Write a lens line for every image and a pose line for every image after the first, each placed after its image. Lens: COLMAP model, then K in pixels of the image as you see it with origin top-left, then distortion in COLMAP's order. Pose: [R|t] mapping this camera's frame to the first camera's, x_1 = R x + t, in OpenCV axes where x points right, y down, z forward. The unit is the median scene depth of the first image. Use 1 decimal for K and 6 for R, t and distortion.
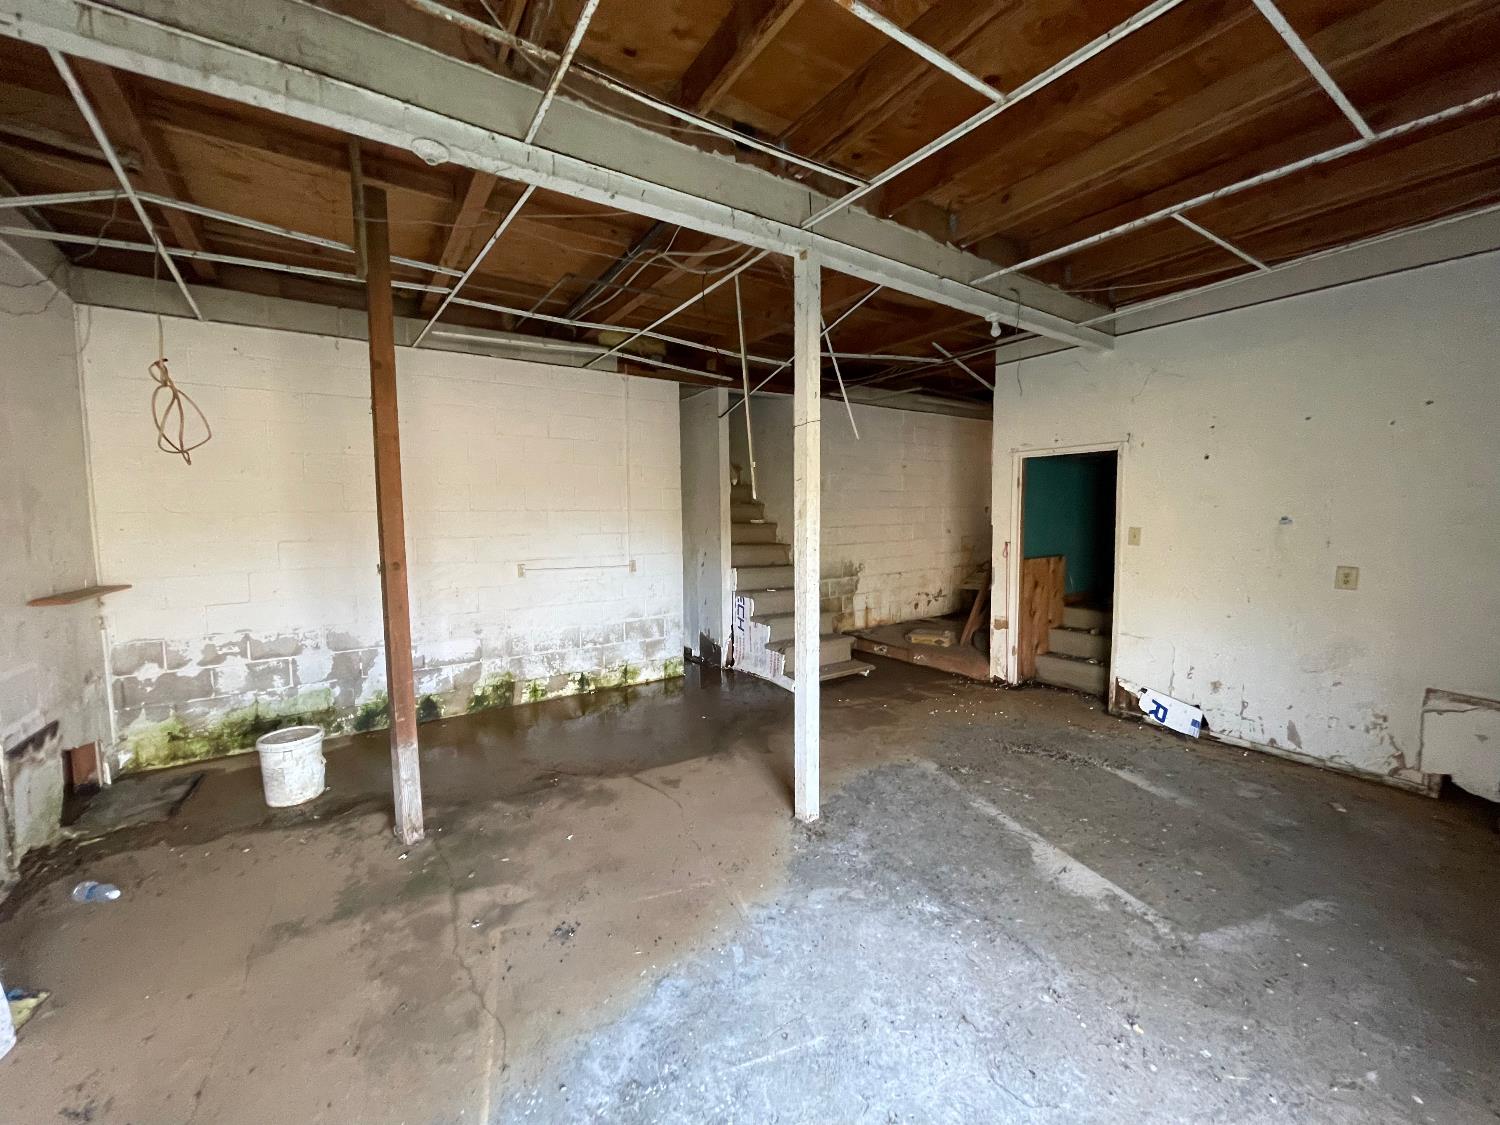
lens RADIAL K [[602.5, 0, 755.4], [0, 602.5, 559.7], [0, 0, 1]] dist [-0.007341, -0.000855]
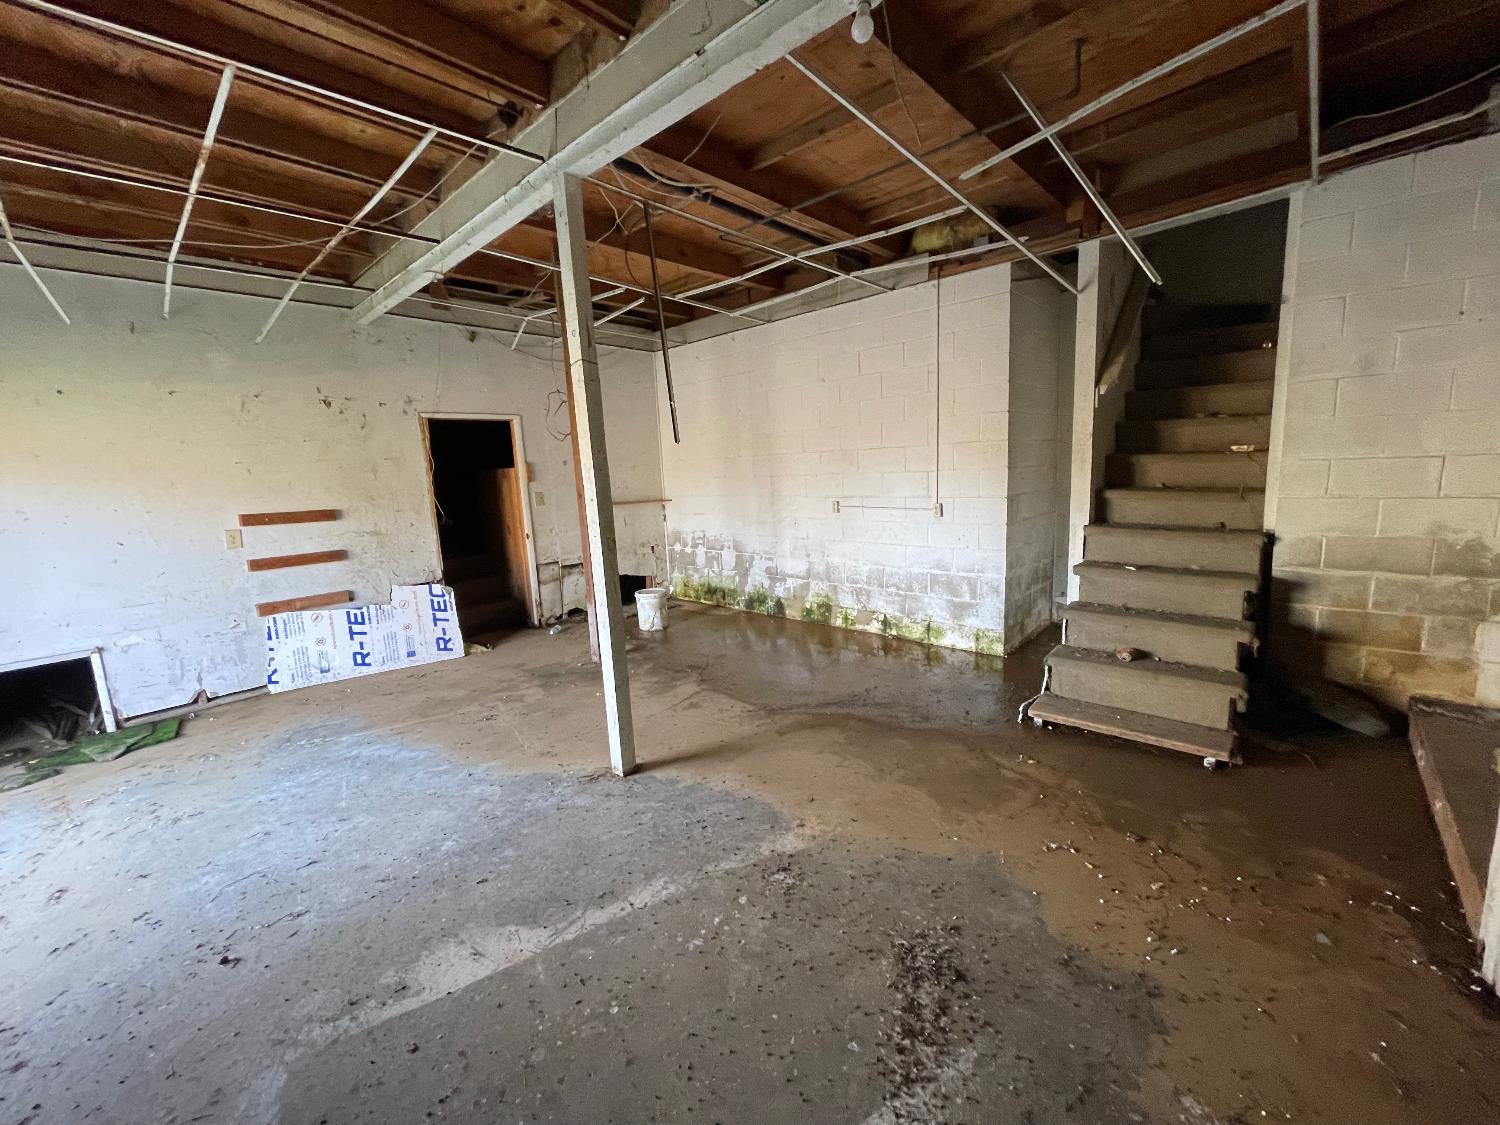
lens RADIAL K [[602.5, 0, 757.1], [0, 602.5, 562.6], [0, 0, 1]] dist [-0.007341, -0.000855]
pose [[0.227671, 0.155217, -0.961287, 0.661639], [-0.032508, 0.987875, 0.151811, -0.043757], [0.973195, -0.003314, 0.229956, 0.629044]]
